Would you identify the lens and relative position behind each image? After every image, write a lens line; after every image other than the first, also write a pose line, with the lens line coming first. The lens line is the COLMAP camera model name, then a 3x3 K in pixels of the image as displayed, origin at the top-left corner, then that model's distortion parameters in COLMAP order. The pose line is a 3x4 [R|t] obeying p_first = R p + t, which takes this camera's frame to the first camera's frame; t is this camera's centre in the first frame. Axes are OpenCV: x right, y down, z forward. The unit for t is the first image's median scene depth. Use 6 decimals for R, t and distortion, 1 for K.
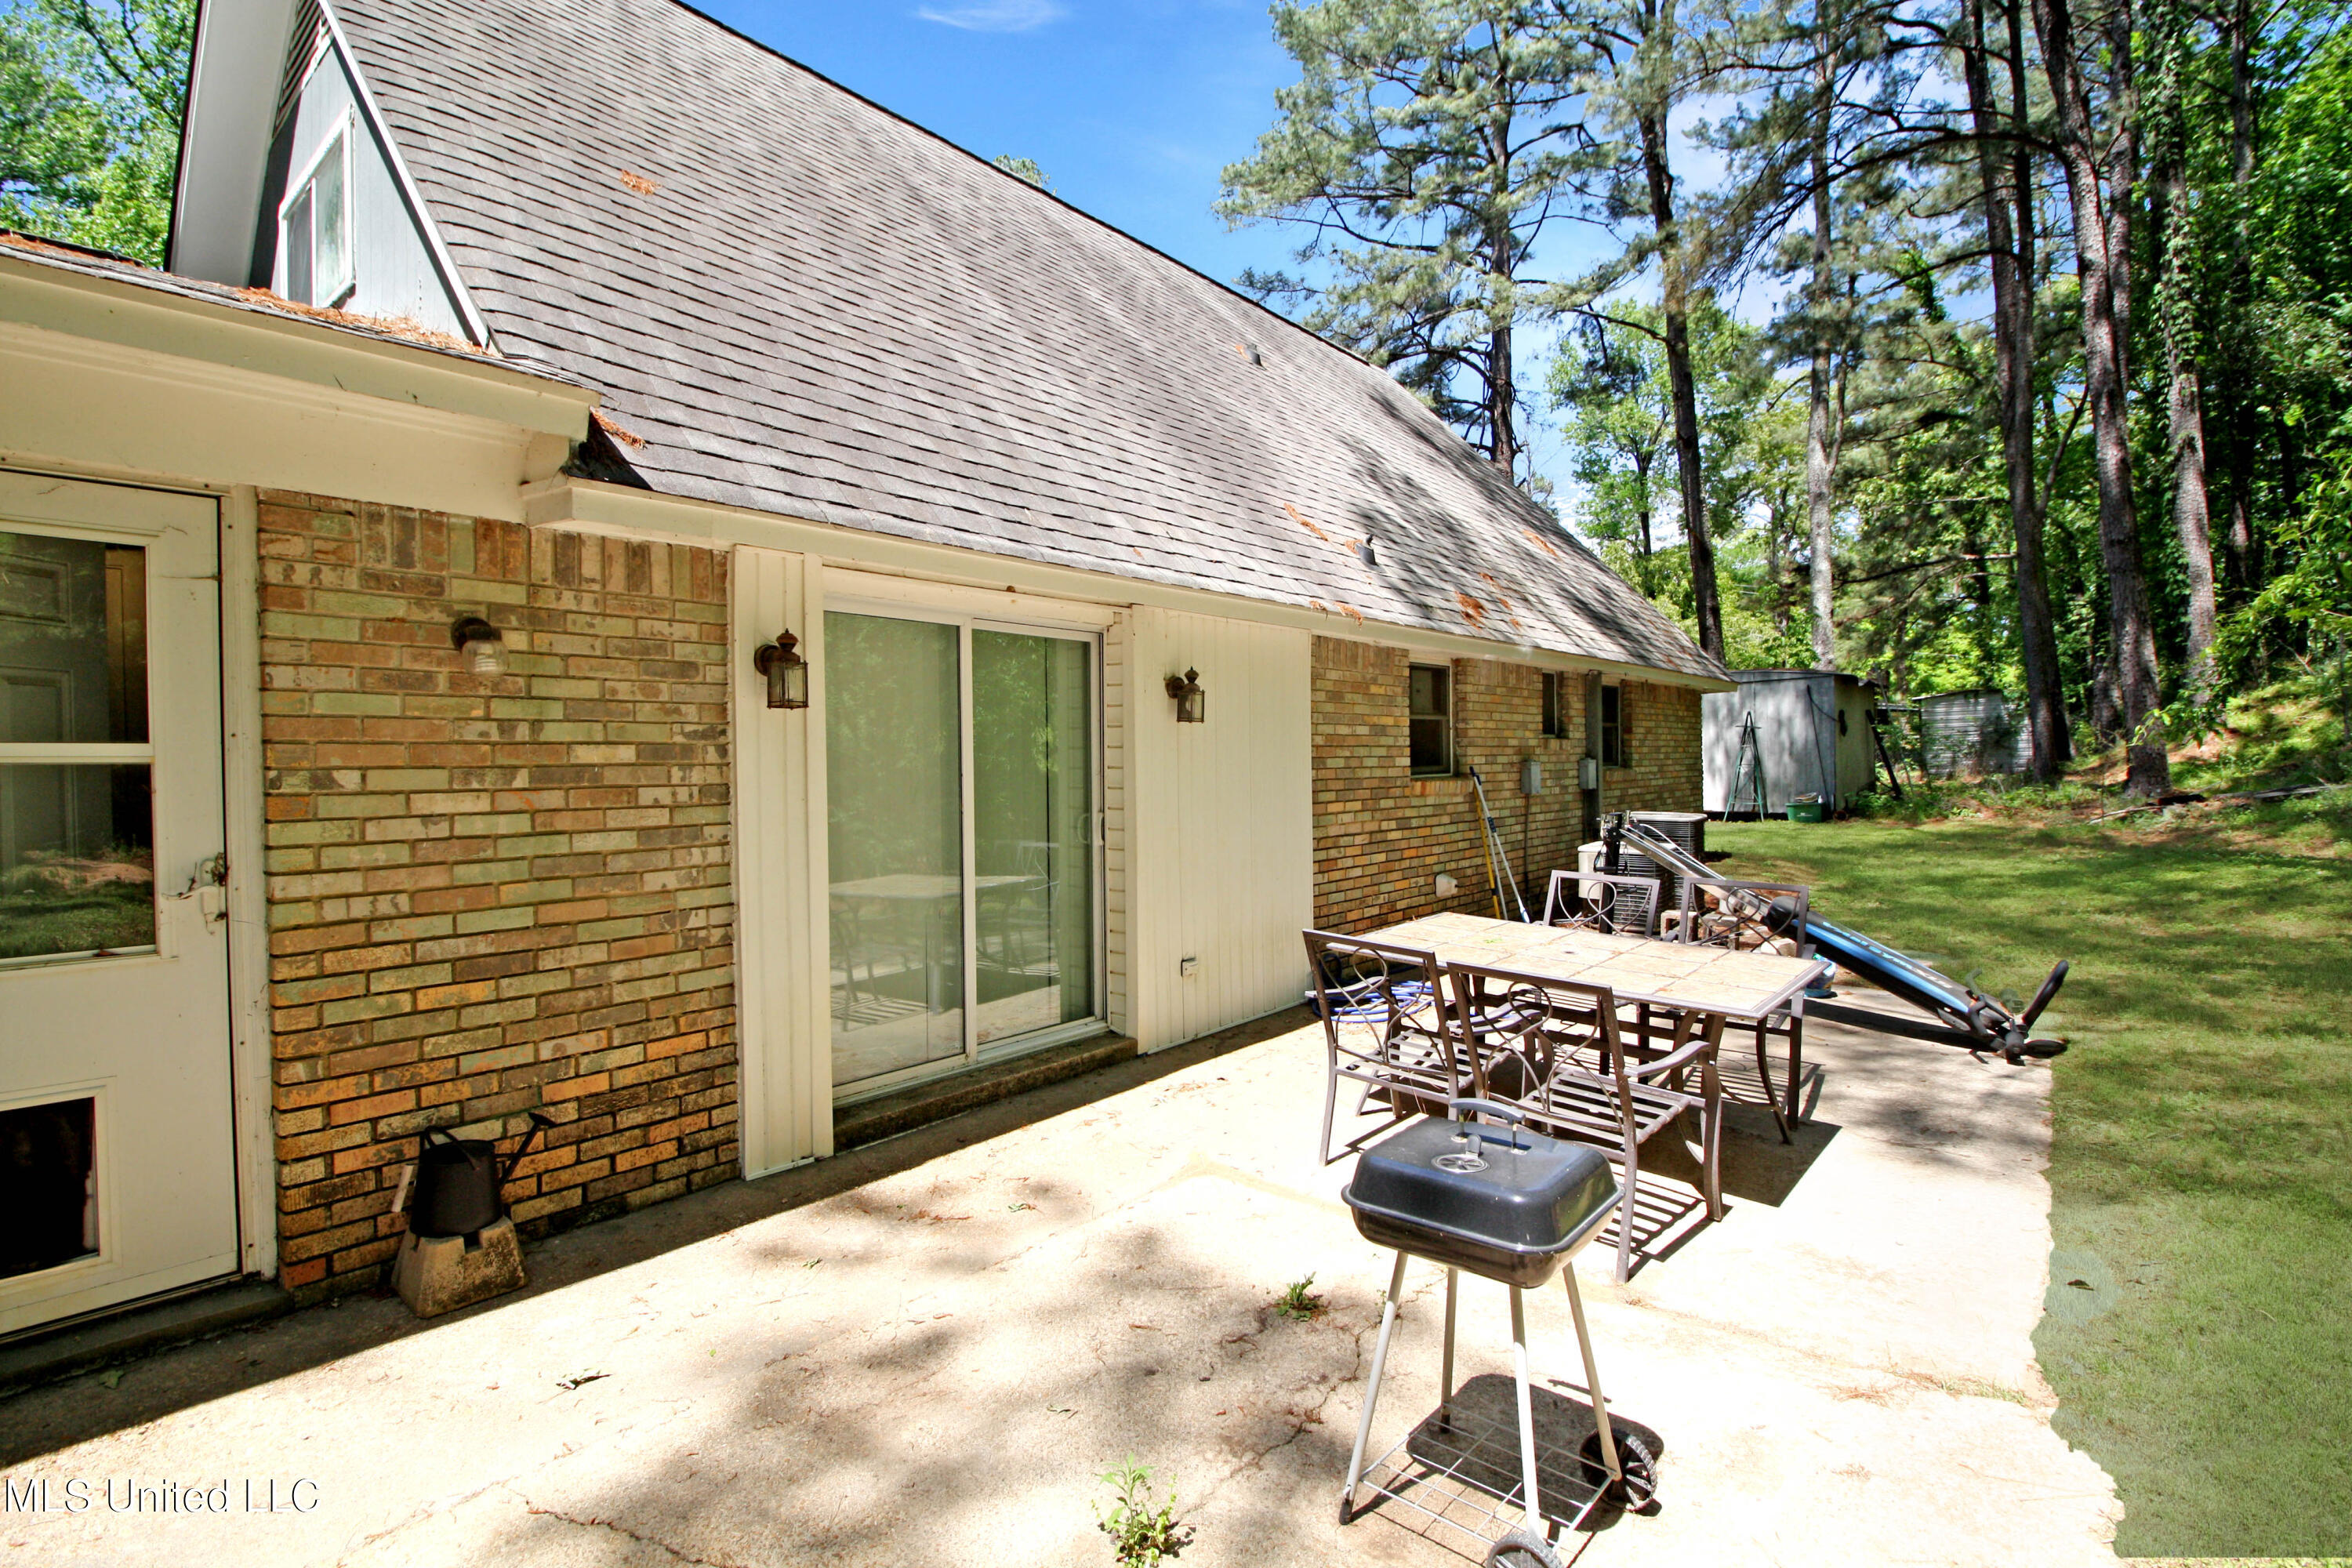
lens RADIAL K [[1087.6, 0, 1176.2], [0, 1087.6, 779.9], [0, 0, 1]] dist [-0.001626, -0.012262]
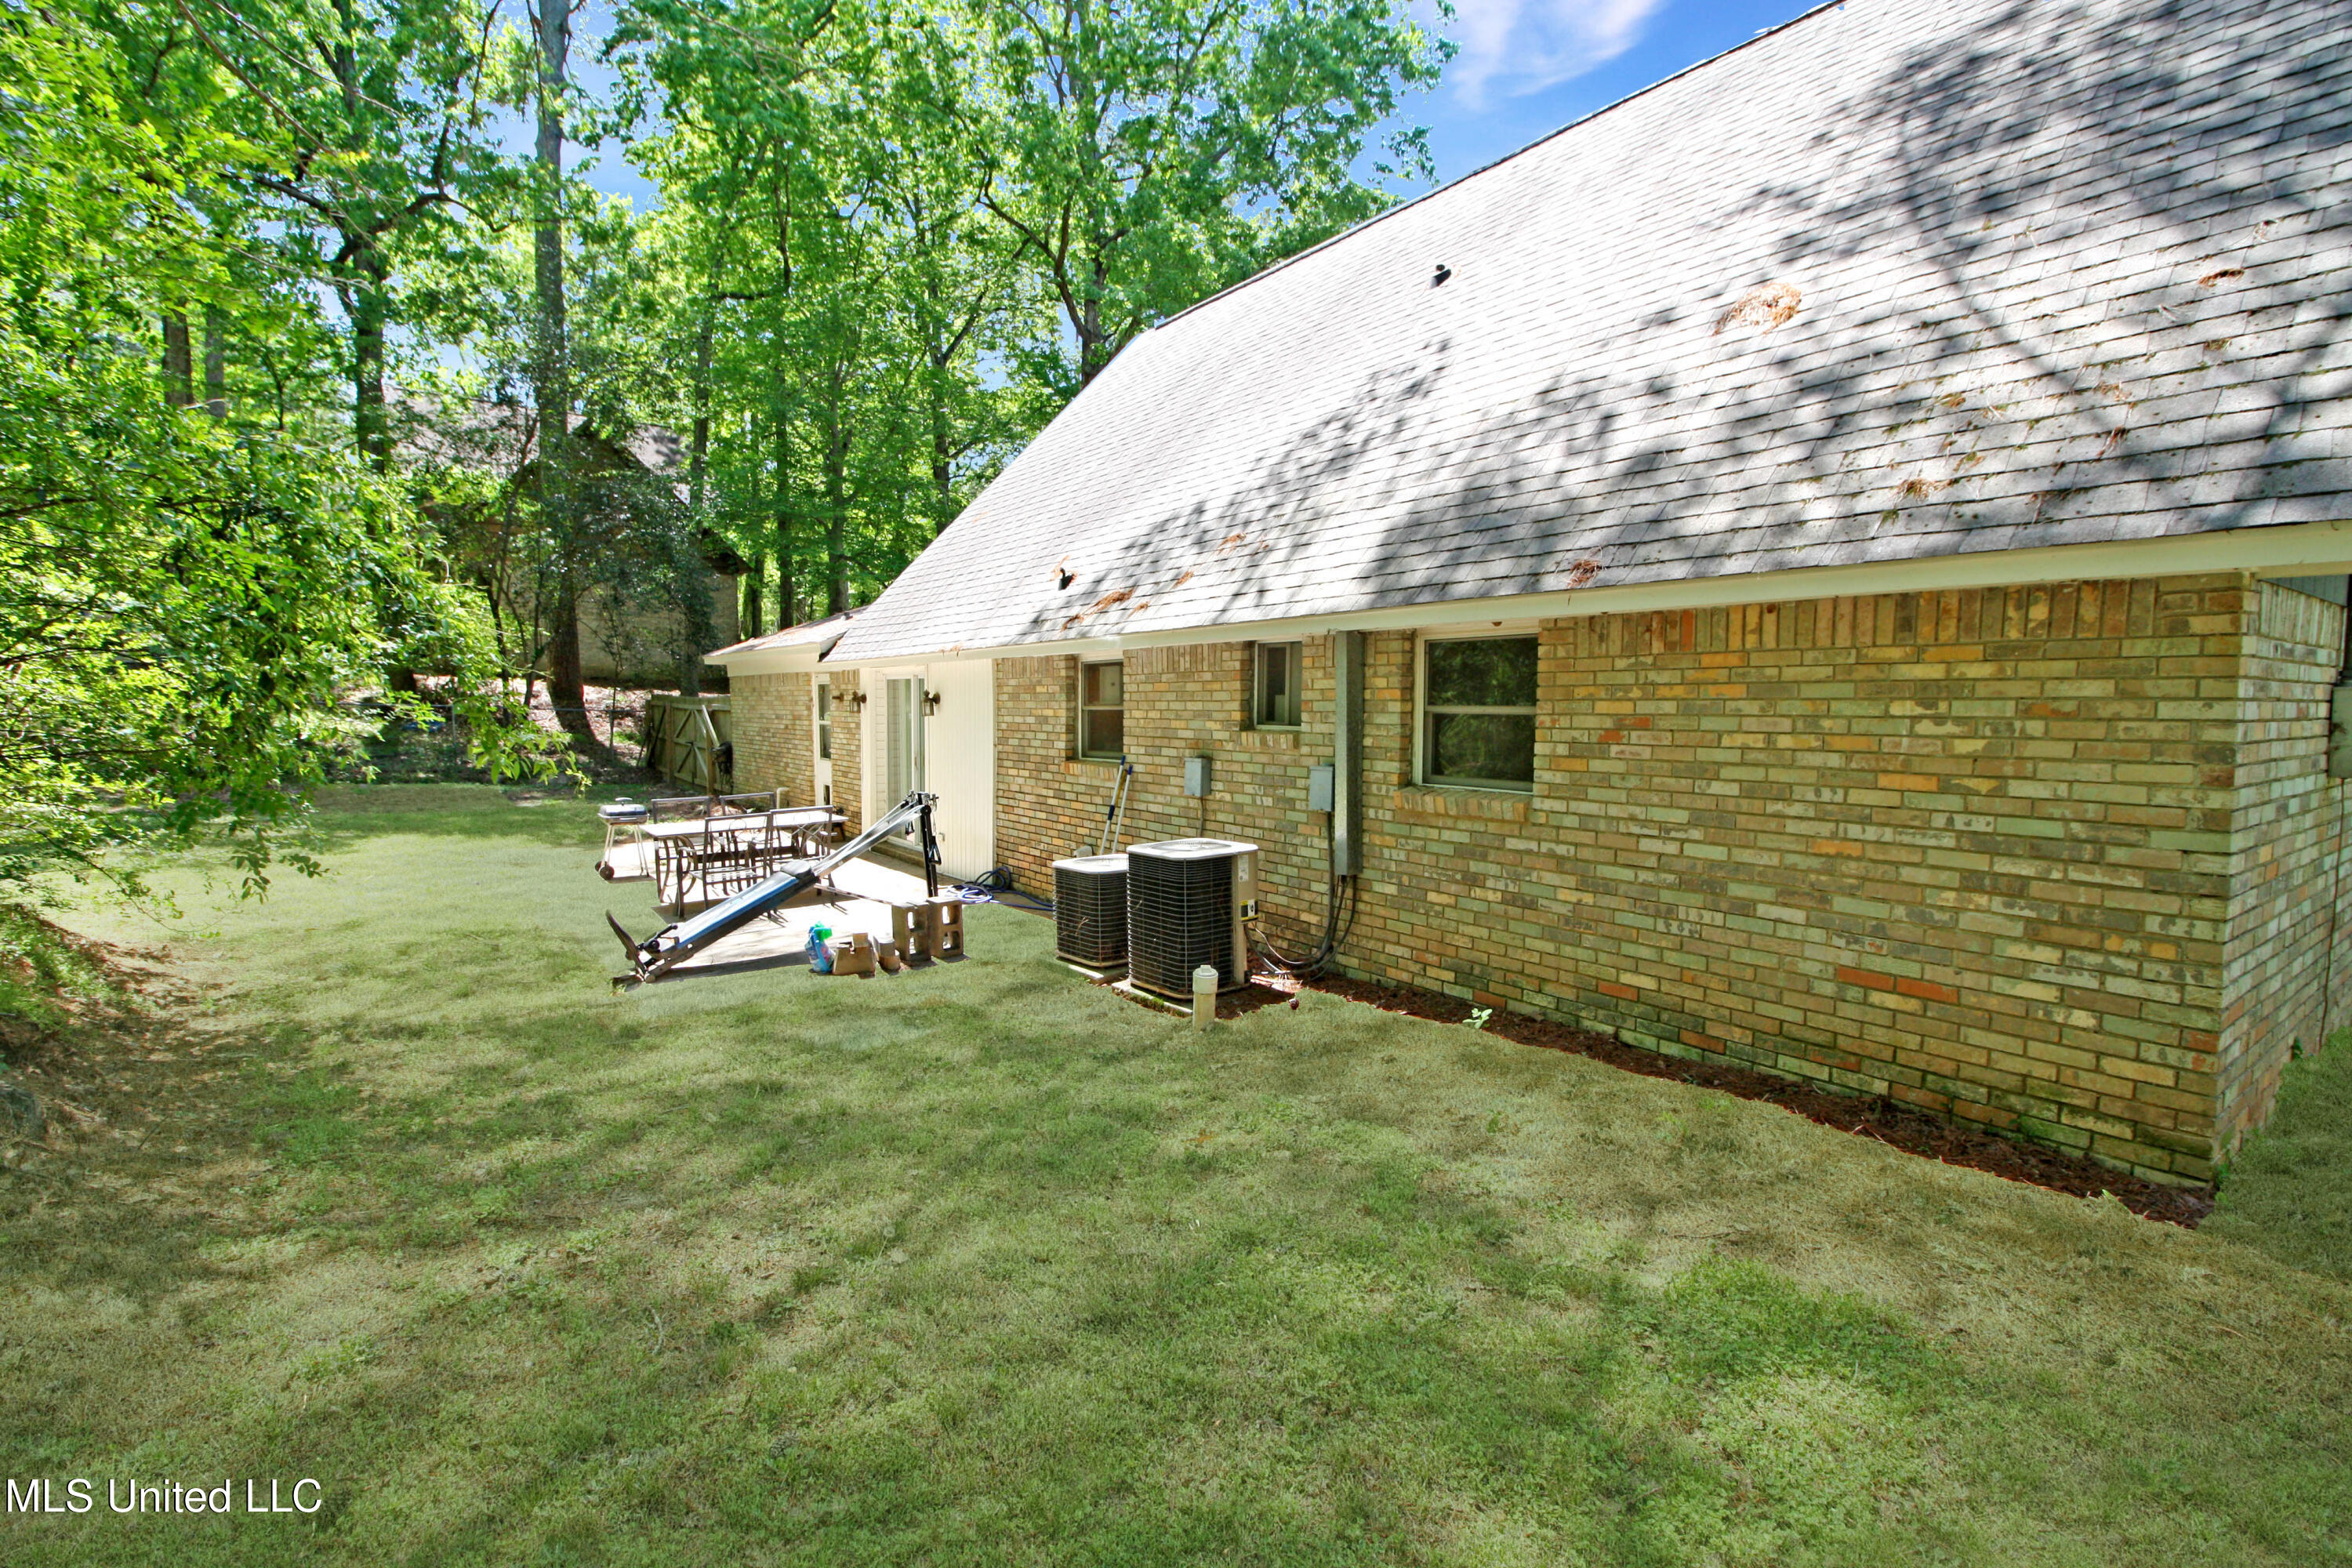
lens RADIAL K [[1087.6, 0, 1176.4], [0, 1087.6, 782.7], [0, 0, 1]] dist [-0.001626, -0.012262]
pose [[-0.259933, 0.077522, -0.962510, 2.780041], [-0.018213, 0.996201, 0.085155, -0.165578], [0.965455, 0.039665, -0.257534, 2.931462]]
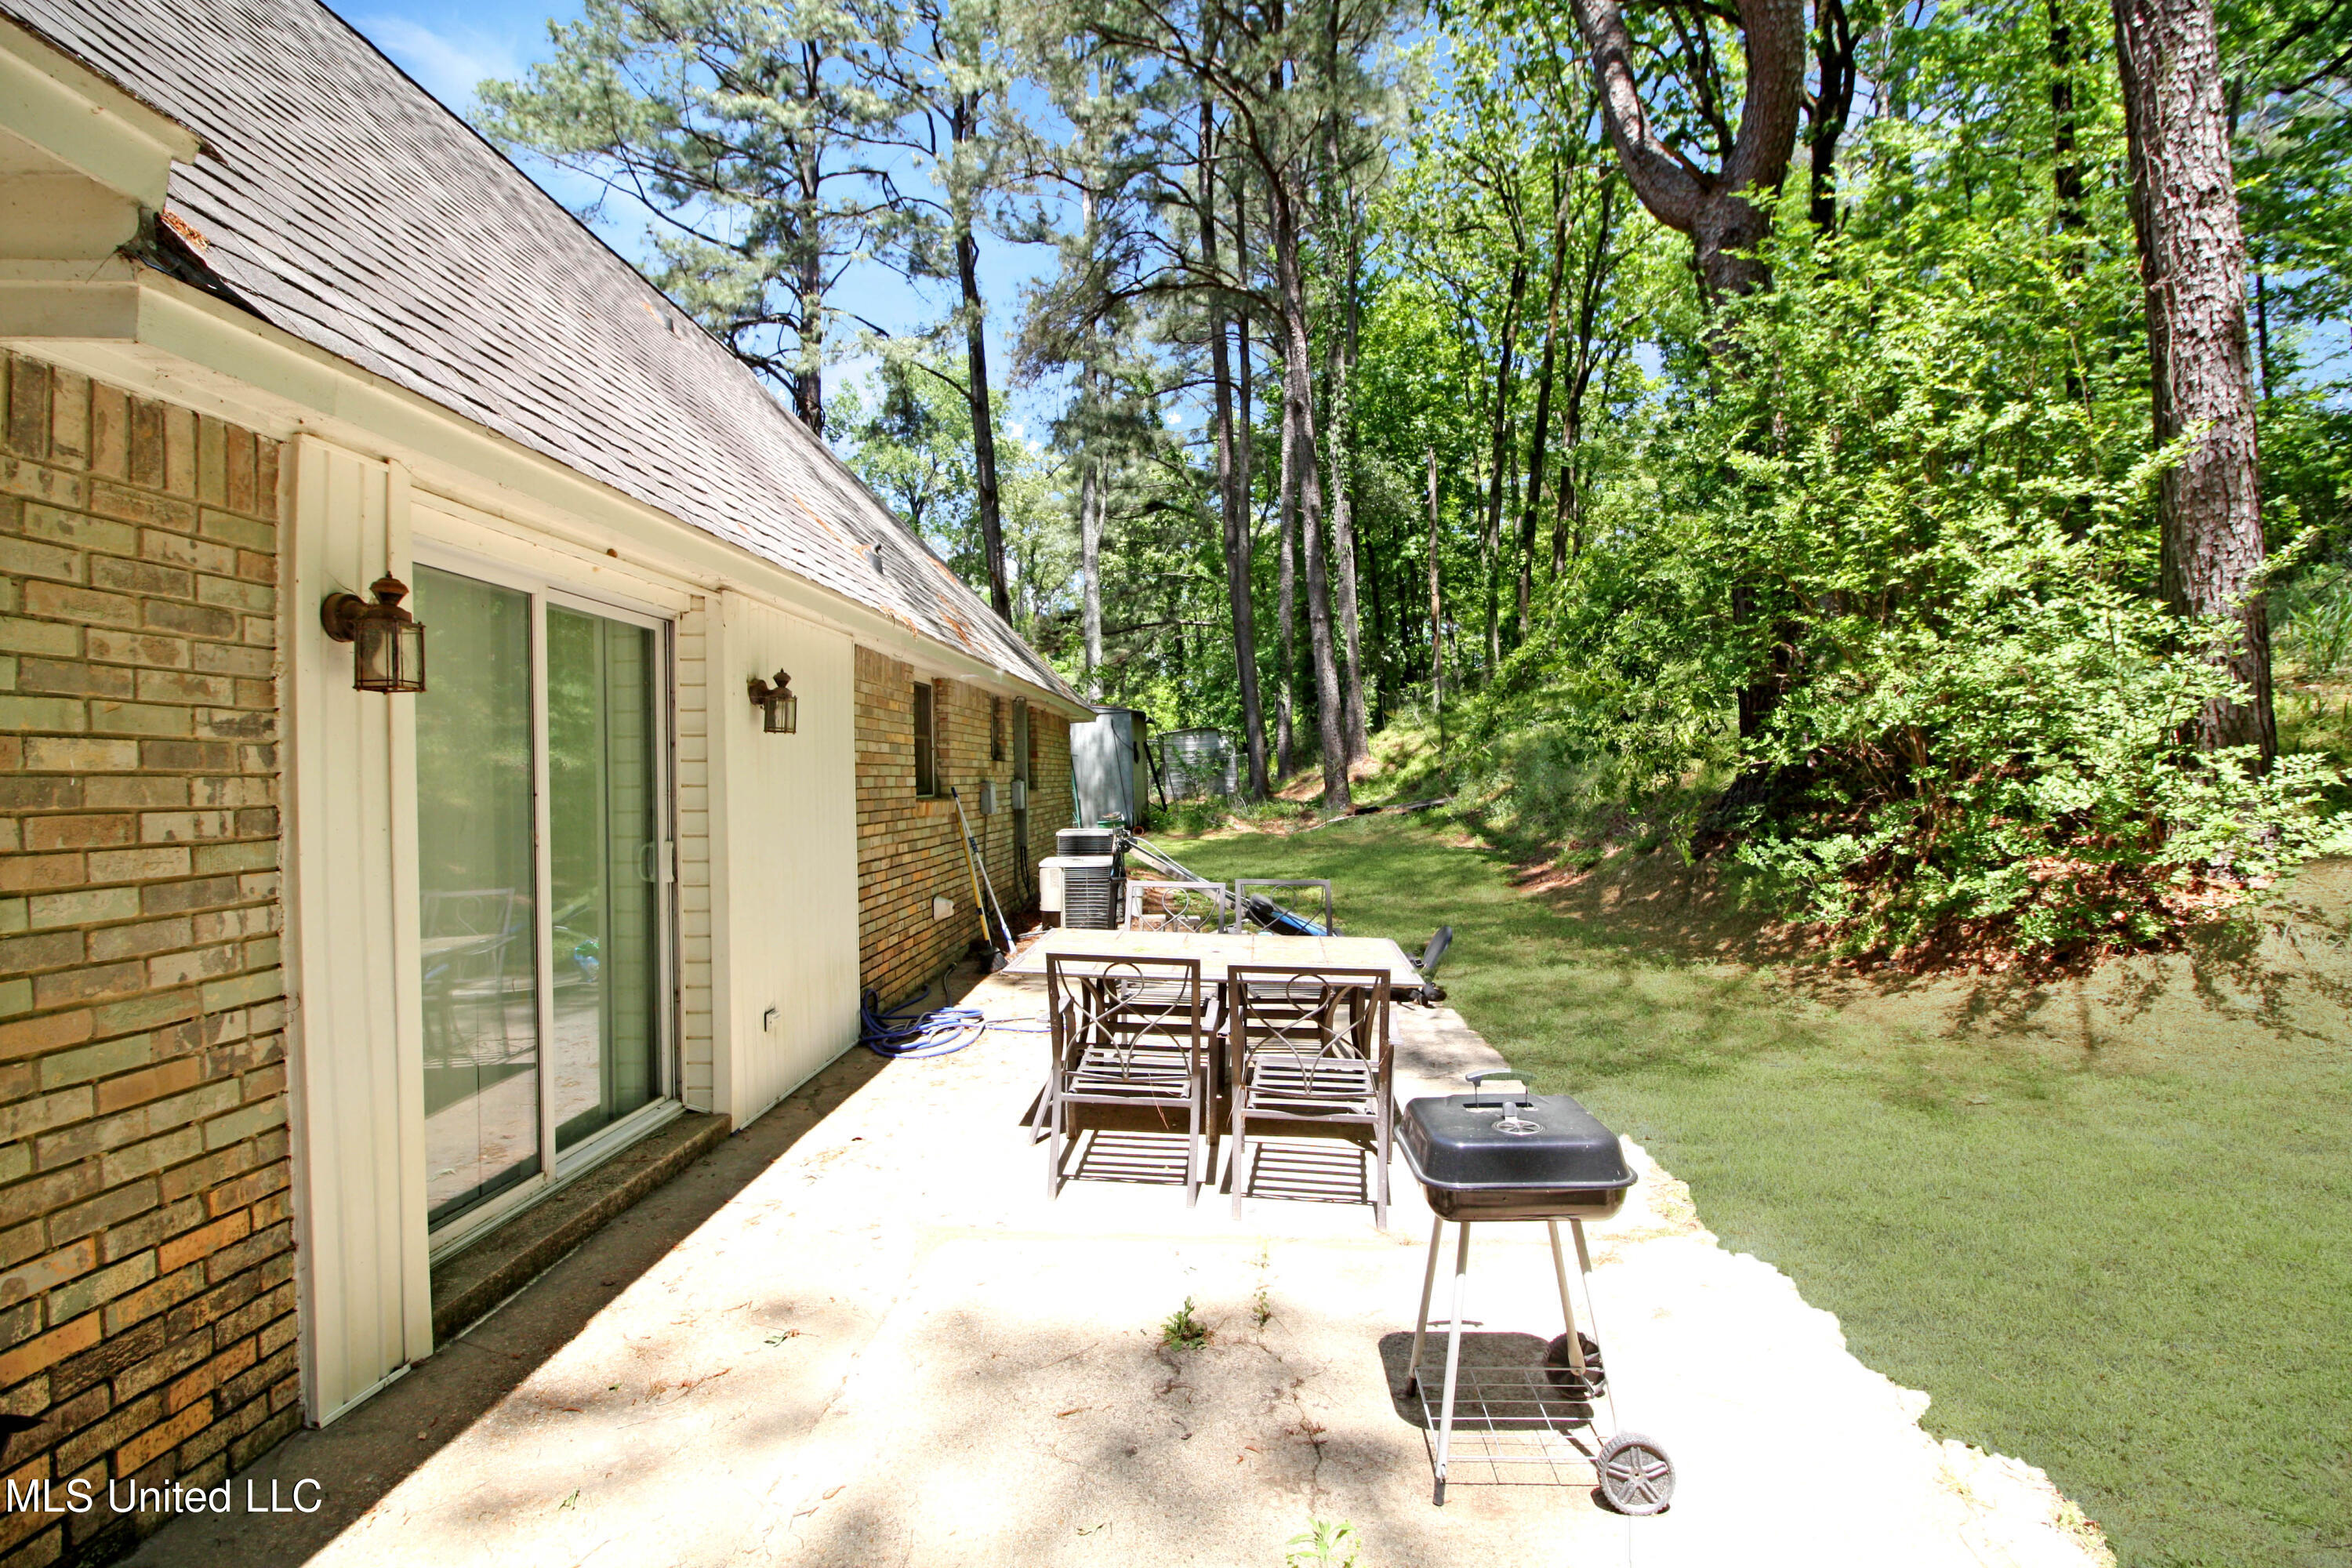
lens RADIAL K [[1087.6, 0, 1186.6], [0, 1087.6, 779.6], [0, 0, 1]] dist [-0.001626, -0.012262]
pose [[0.788921, -0.000456, 0.614495, -0.384927], [0.016125, 0.999671, -0.019960, 0.009161], [-0.614283, 0.025656, 0.788668, 0.183785]]
